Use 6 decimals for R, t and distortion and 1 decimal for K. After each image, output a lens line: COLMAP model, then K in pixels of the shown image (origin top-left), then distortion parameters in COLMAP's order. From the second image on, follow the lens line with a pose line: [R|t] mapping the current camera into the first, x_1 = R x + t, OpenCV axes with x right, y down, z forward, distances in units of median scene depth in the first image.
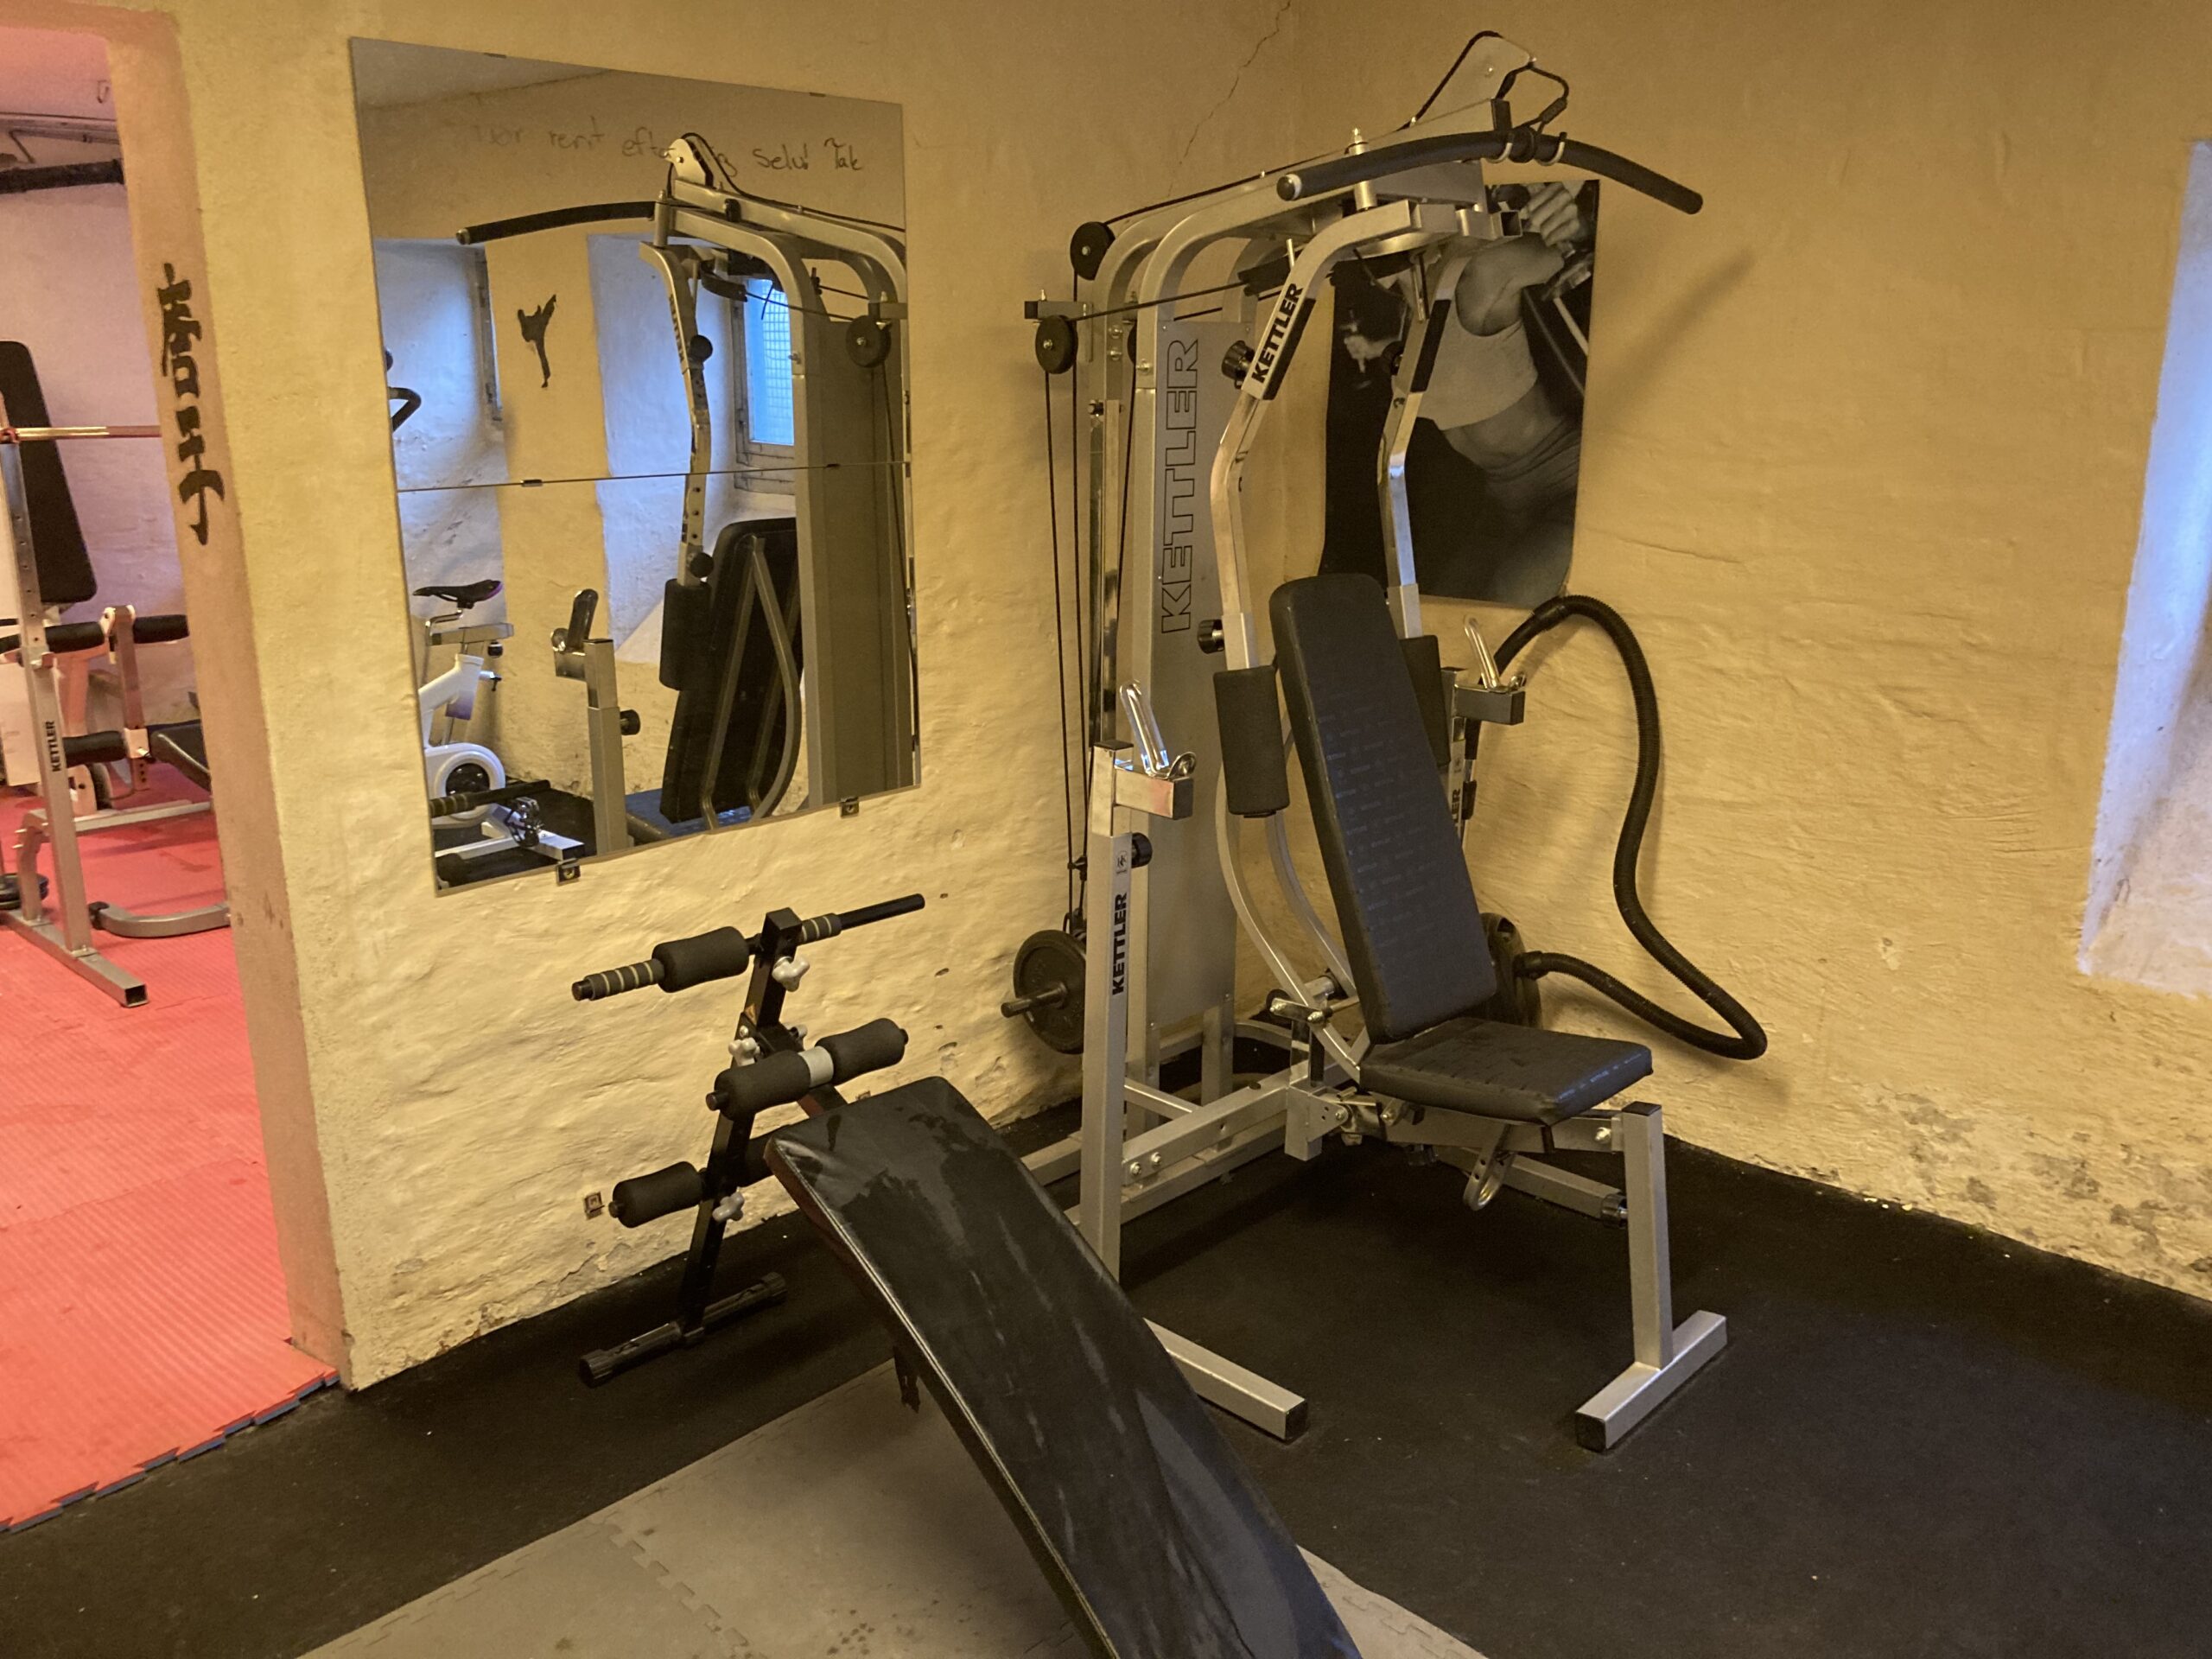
lens RADIAL K [[1810.6, 0, 1103.4], [0, 1810.6, 821.3], [0, 0, 1]] dist [0.003357, -0.009563]
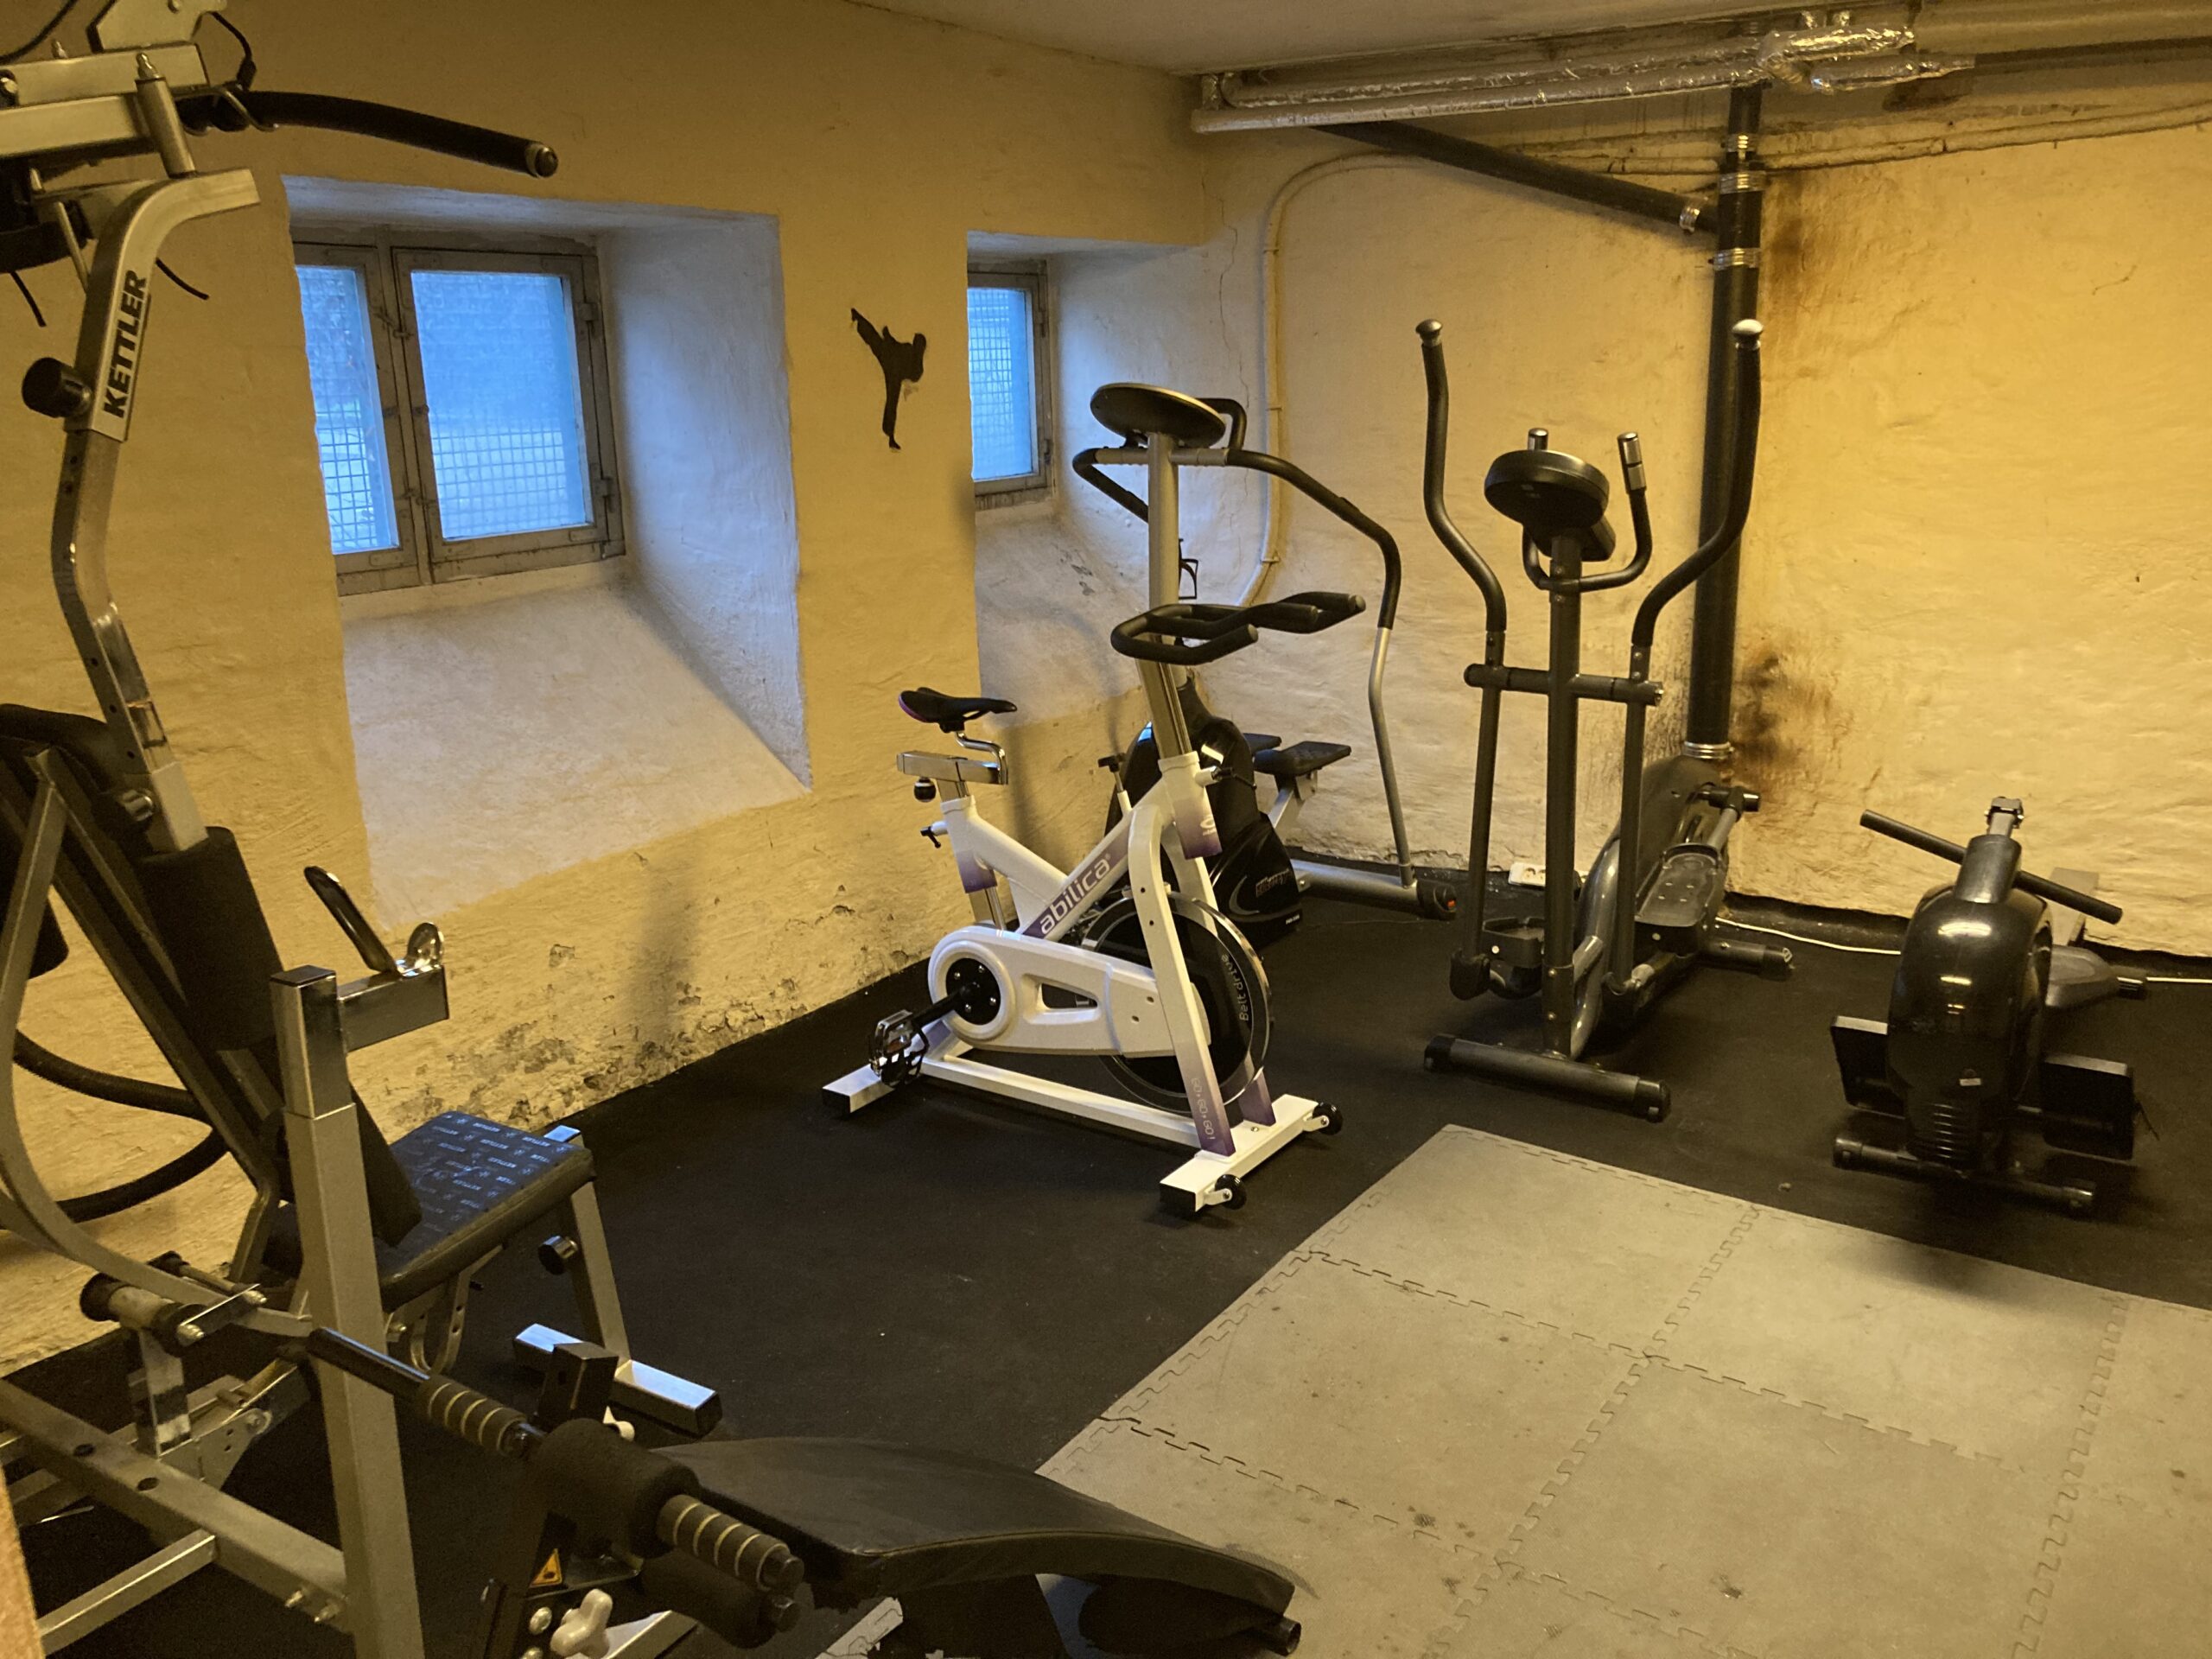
lens RADIAL K [[1810.6, 0, 1107.8], [0, 1810.6, 831.2], [0, 0, 1]] dist [0.003357, -0.009563]
pose [[-0.197337, -0.246970, 0.948717, -0.652376], [0.264999, 0.918281, 0.294168, -0.203920], [-0.943840, 0.309459, -0.115764, 0.787749]]
